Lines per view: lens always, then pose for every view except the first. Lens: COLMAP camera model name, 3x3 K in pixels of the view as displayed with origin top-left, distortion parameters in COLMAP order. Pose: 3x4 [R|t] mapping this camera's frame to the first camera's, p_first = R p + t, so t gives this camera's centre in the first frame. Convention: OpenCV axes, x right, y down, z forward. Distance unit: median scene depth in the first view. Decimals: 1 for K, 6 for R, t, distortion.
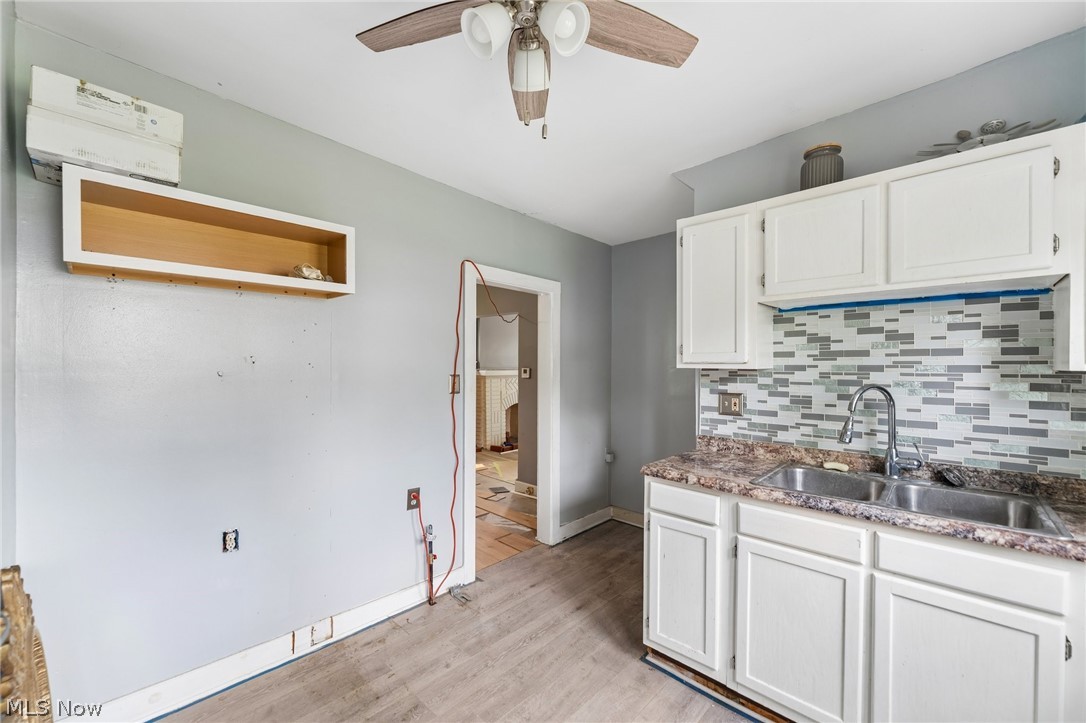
lens RADIAL K [[439.5, 0, 545.0], [0, 439.5, 367.3], [0, 0, 1]] dist [0.001815, -0.000177]
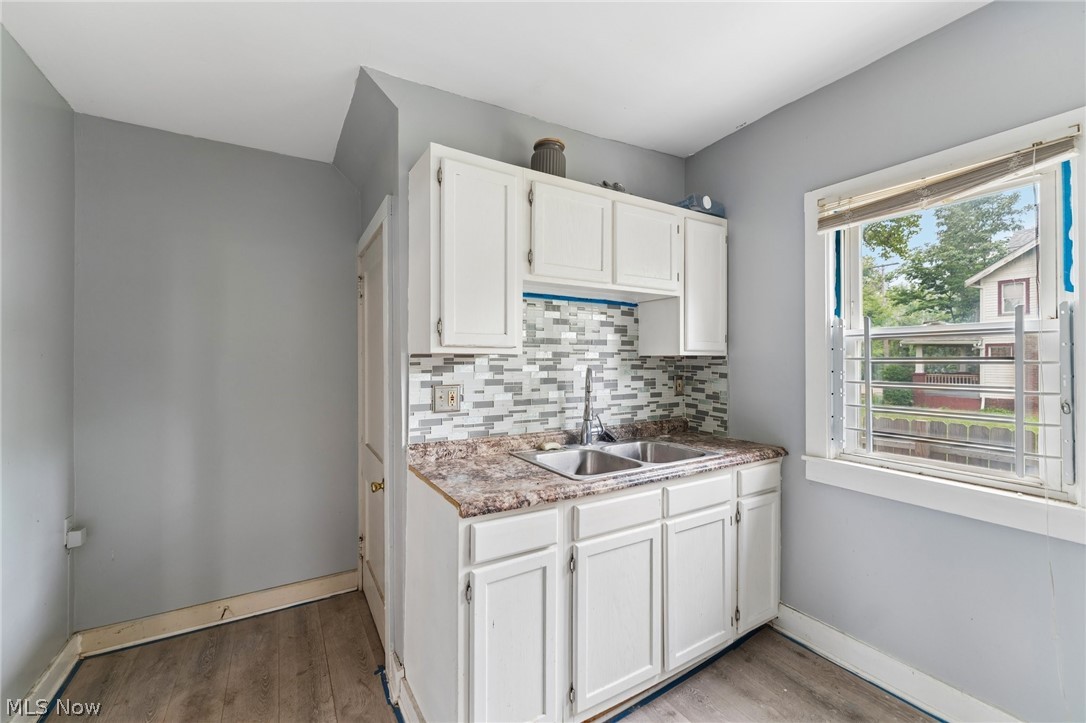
lens RADIAL K [[439.5, 0, 540.3], [0, 439.5, 354.8], [0, 0, 1]] dist [0.001815, -0.000177]
pose [[0.276868, 0.005222, 0.960894, -0.352825], [0.002256, 0.999979, -0.006084, 0.009293], [-0.960905, 0.003853, 0.276850, 0.688327]]
